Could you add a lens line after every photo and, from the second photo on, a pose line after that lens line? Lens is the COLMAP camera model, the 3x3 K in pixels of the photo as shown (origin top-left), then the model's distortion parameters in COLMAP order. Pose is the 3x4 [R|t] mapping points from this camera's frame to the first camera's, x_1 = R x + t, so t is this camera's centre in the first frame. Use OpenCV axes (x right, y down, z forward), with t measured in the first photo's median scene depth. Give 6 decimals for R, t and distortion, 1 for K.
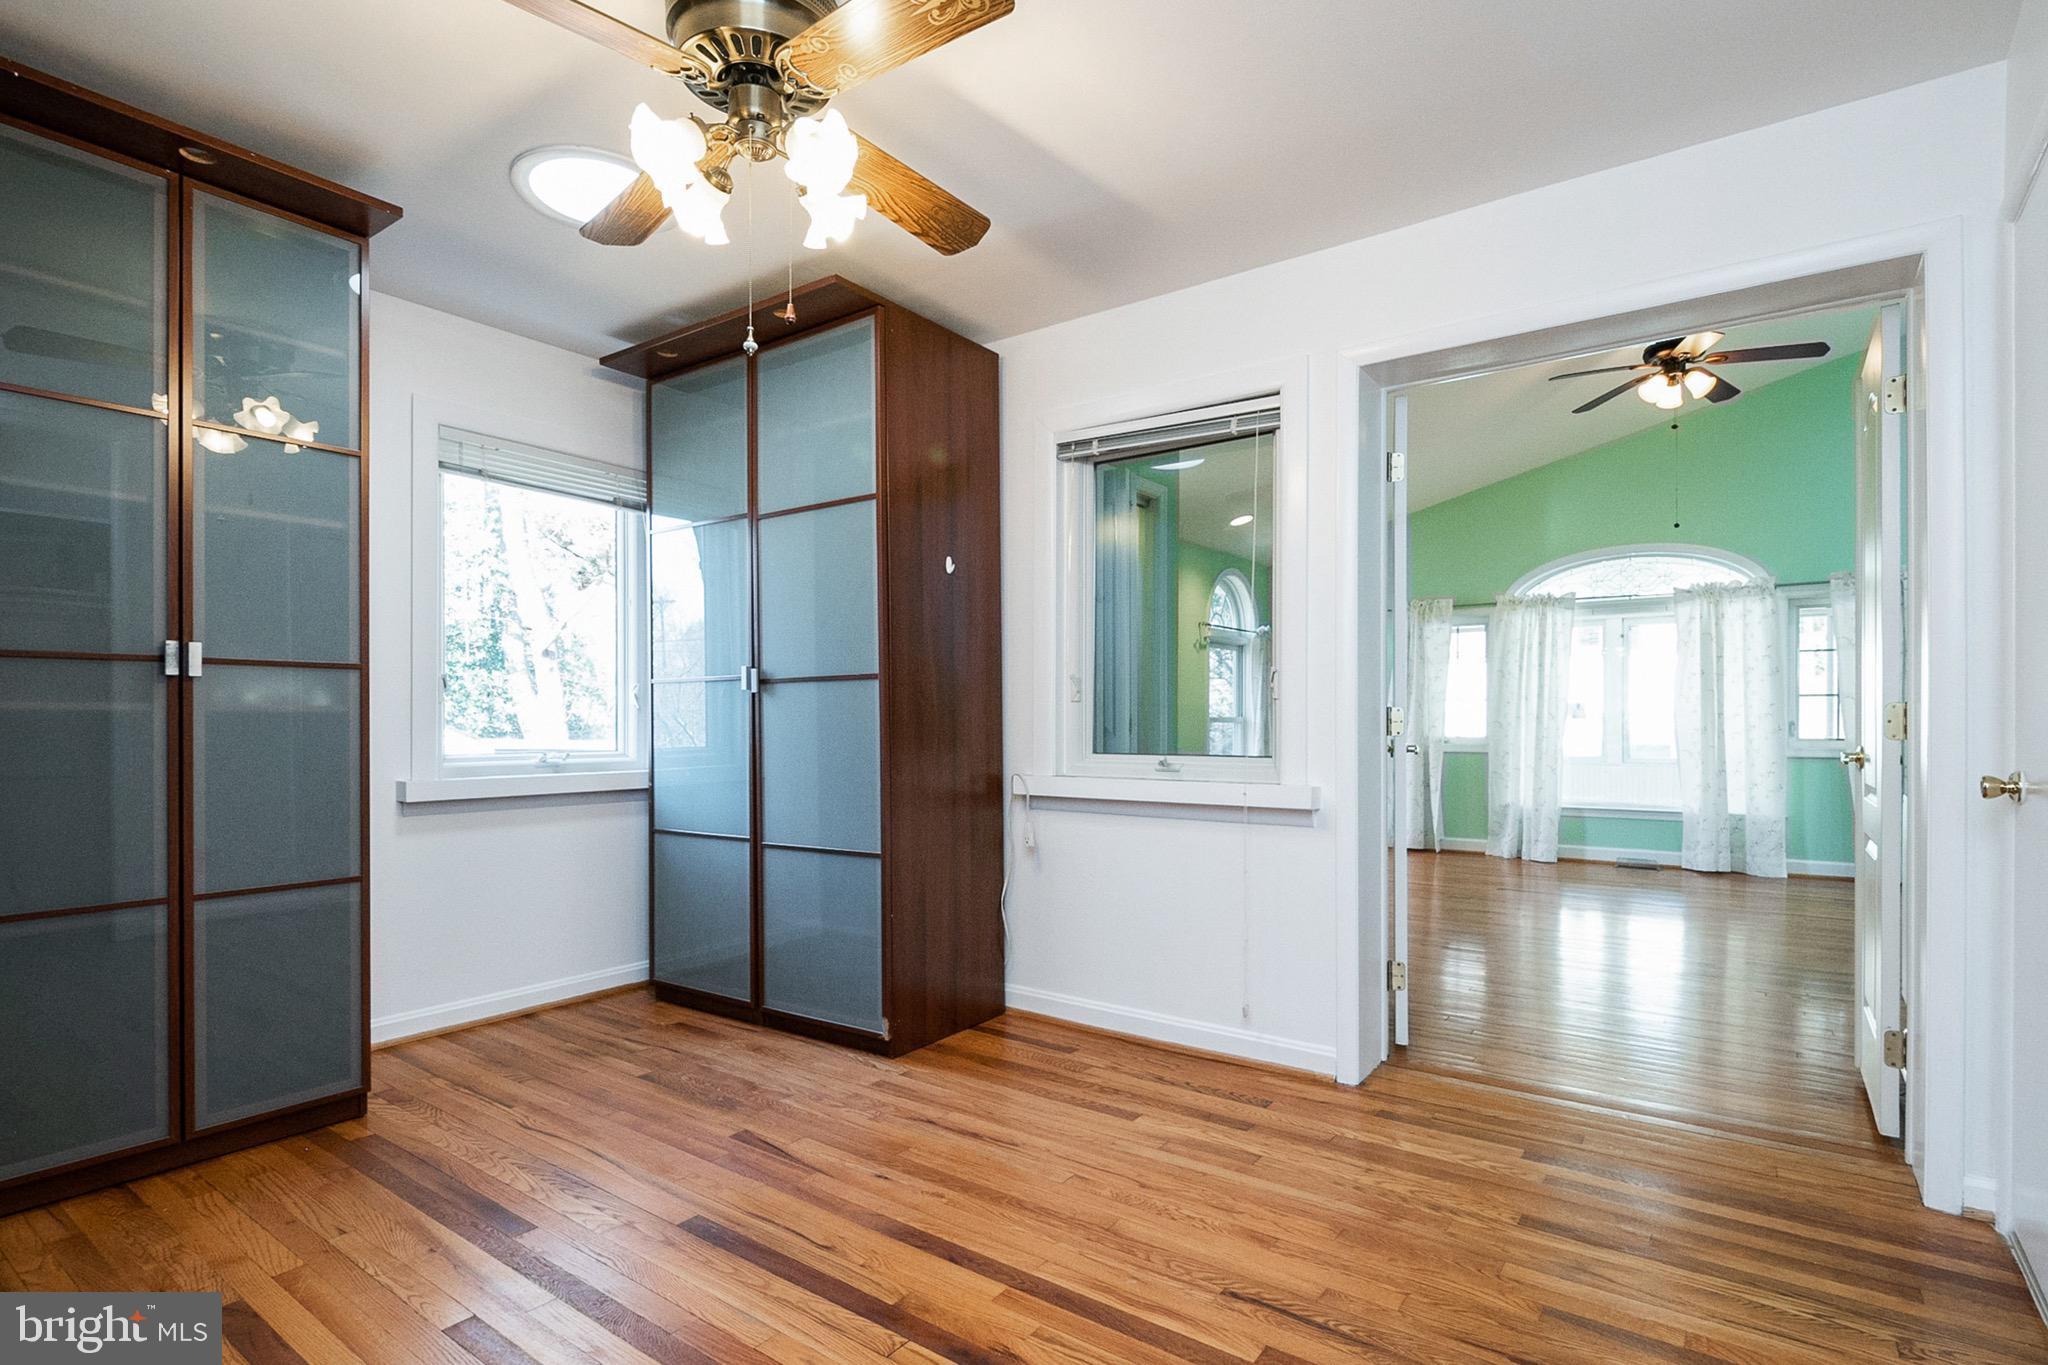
lens RADIAL K [[1004.0, 0, 1034.2], [0, 1004.0, 714.3], [0, 0, 1]] dist [0.004052, -0.000578]
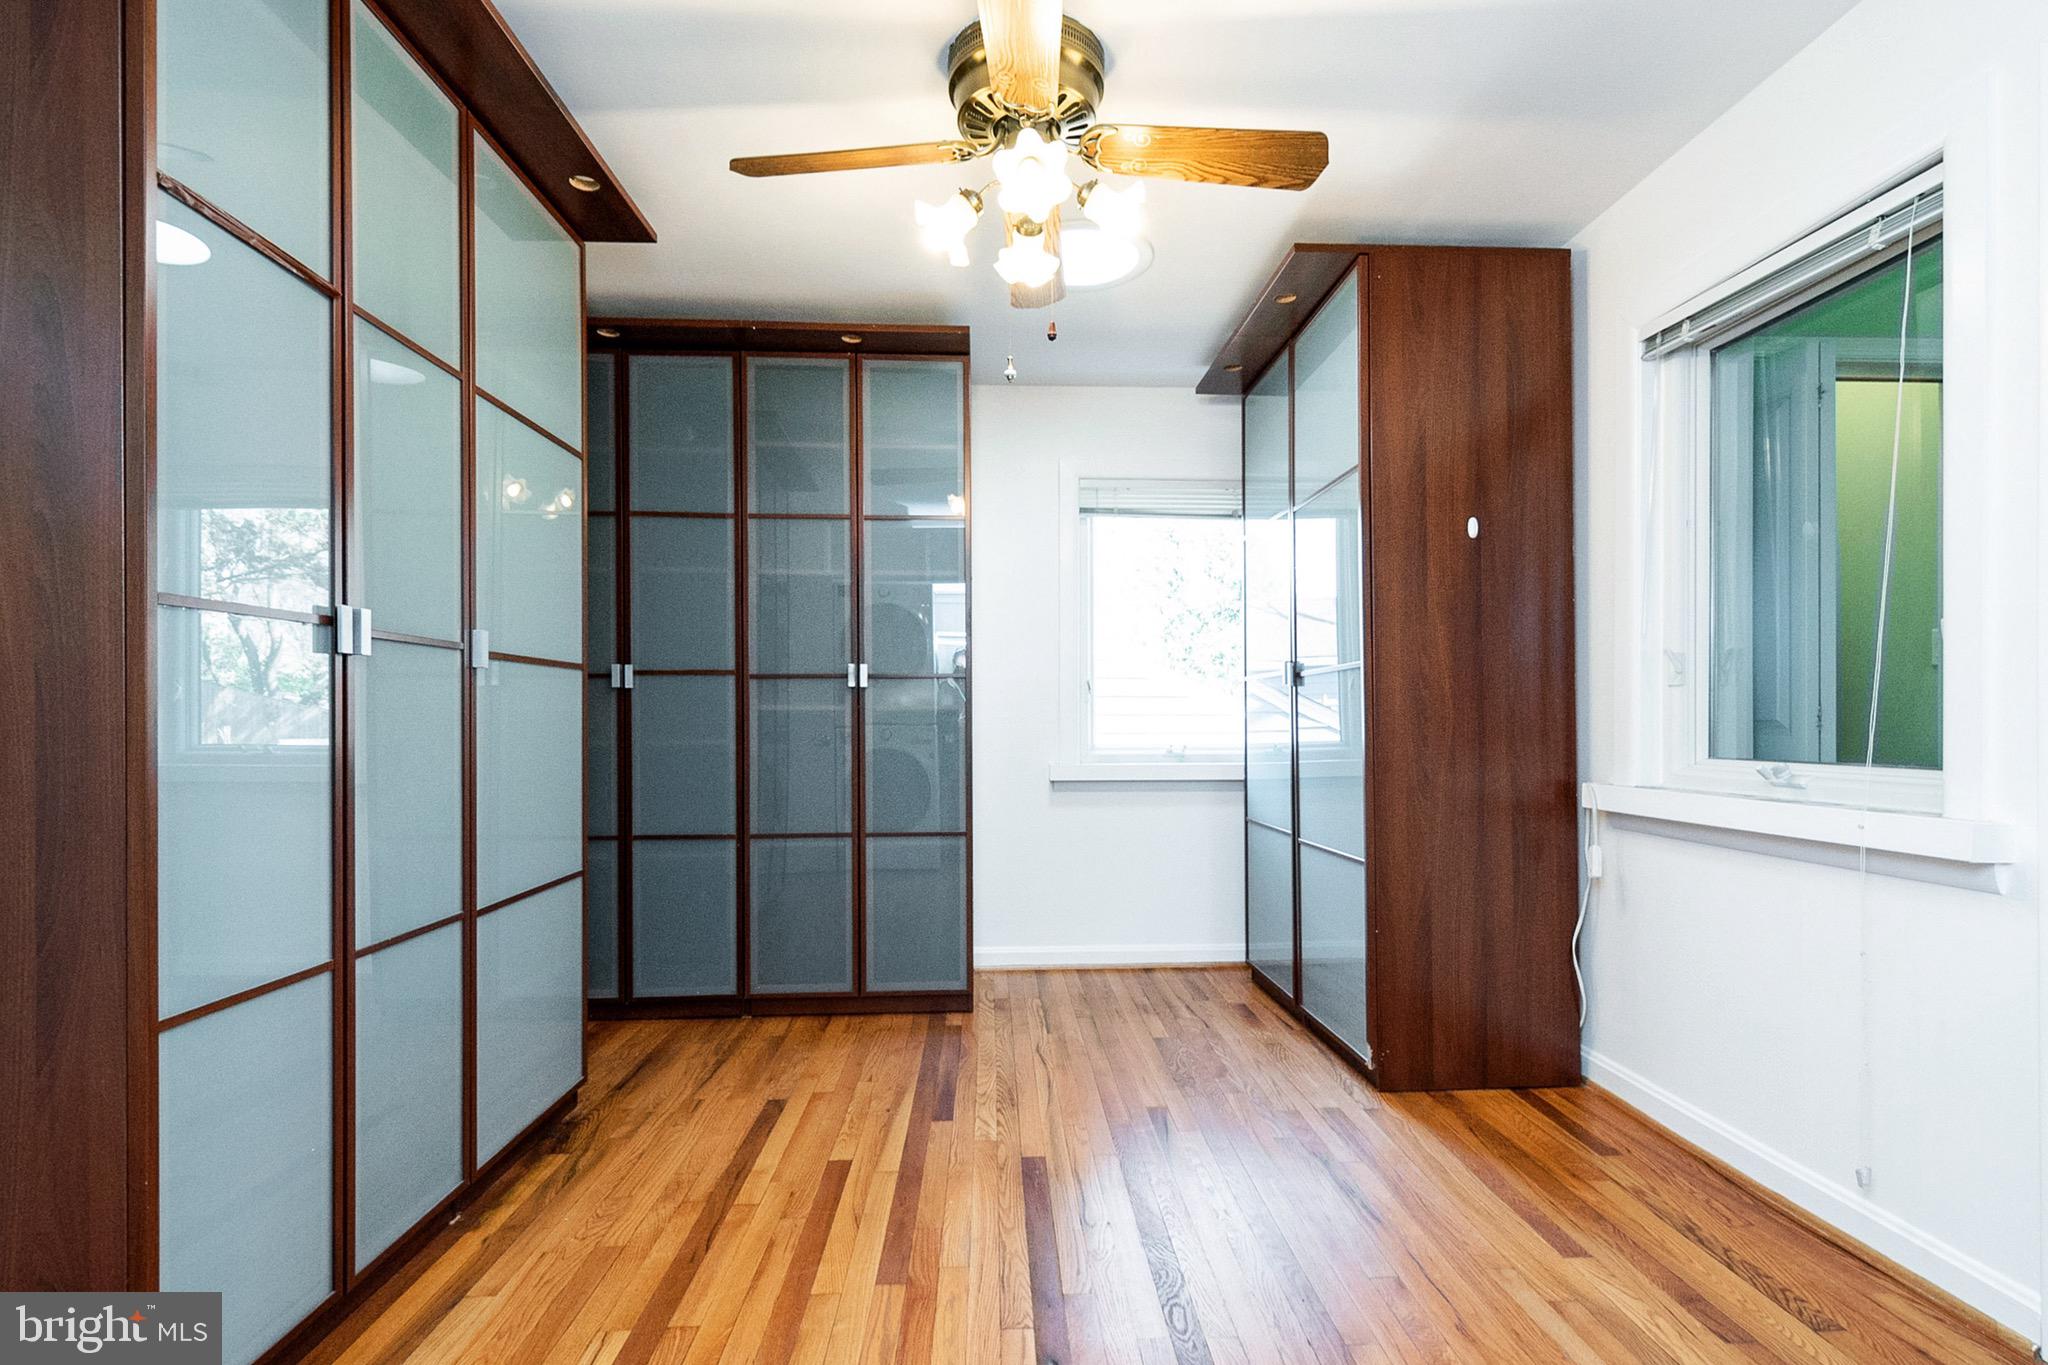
lens RADIAL K [[995.4, 0, 1034.6], [0, 995.4, 714.0], [0, 0, 1]] dist [0.048432, -0.031074]
pose [[0.628881, -0.007254, -0.777468, 0.361224], [0.008634, 0.999960, -0.002346, 0.005973], [0.777454, -0.005237, 0.628918, 0.199143]]
